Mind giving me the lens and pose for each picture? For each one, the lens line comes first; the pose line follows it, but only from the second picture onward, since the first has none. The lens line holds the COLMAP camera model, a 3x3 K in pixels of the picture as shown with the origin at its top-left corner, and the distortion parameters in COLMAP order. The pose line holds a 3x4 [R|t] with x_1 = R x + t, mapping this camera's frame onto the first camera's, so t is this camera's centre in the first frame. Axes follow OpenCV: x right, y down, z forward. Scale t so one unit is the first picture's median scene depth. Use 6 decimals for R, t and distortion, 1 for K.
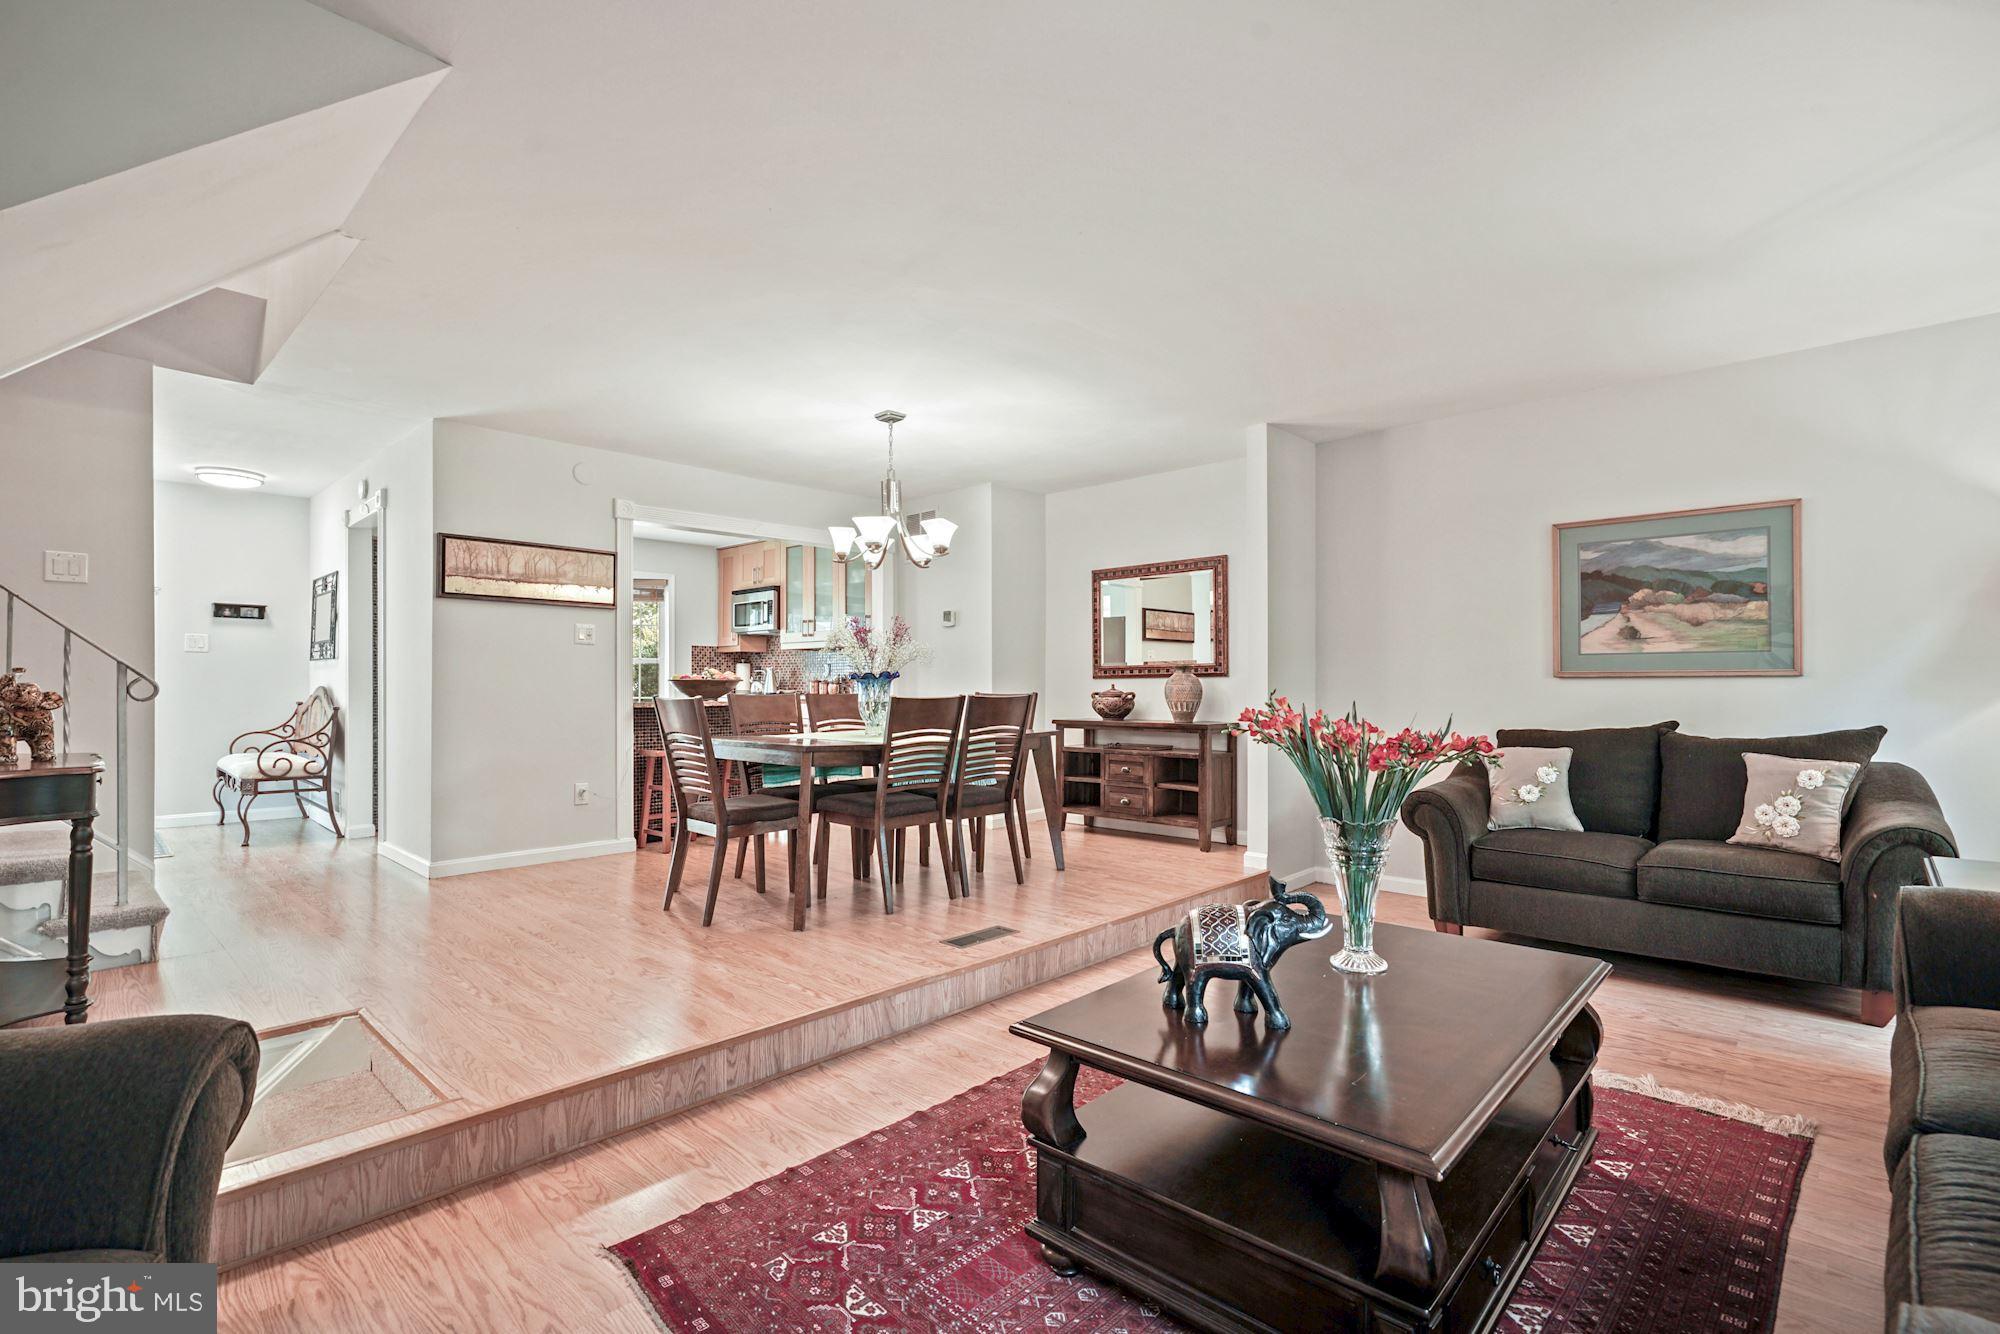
lens RADIAL K [[934.4, 0, 1010.0], [0, 934.4, 674.9], [0, 0, 1]] dist [-0.003952, 0.002008]
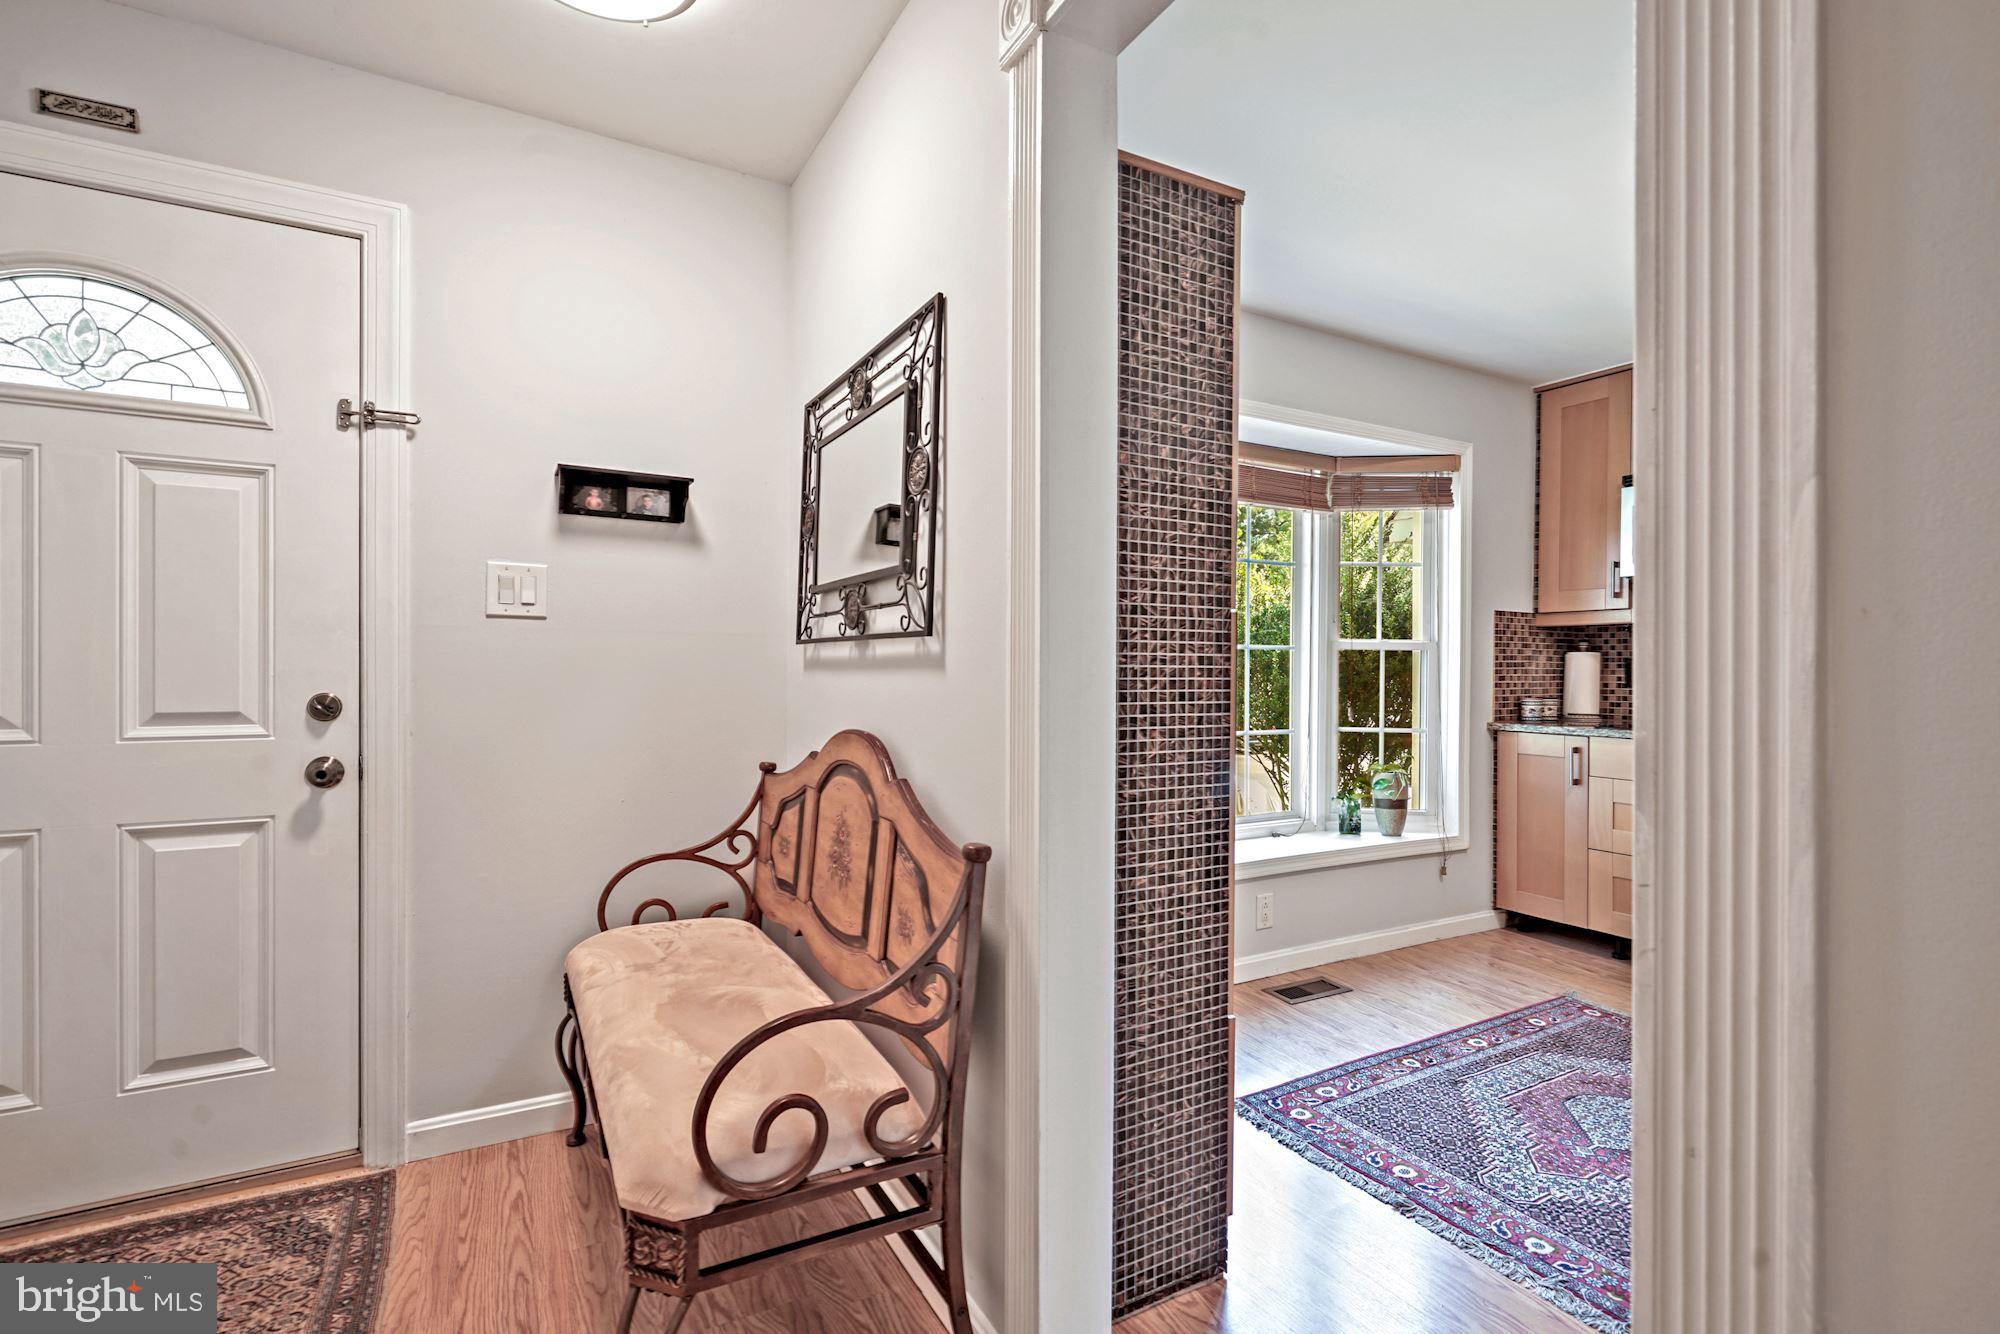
lens RADIAL K [[934.4, 0, 991.4], [0, 934.4, 668.8], [0, 0, 1]] dist [-0.003952, 0.002008]
pose [[0.951459, 0.008712, -0.307653, -0.594295], [-0.005879, 0.999931, 0.010135, -0.010512], [0.307720, -0.007834, 0.951445, 0.718014]]
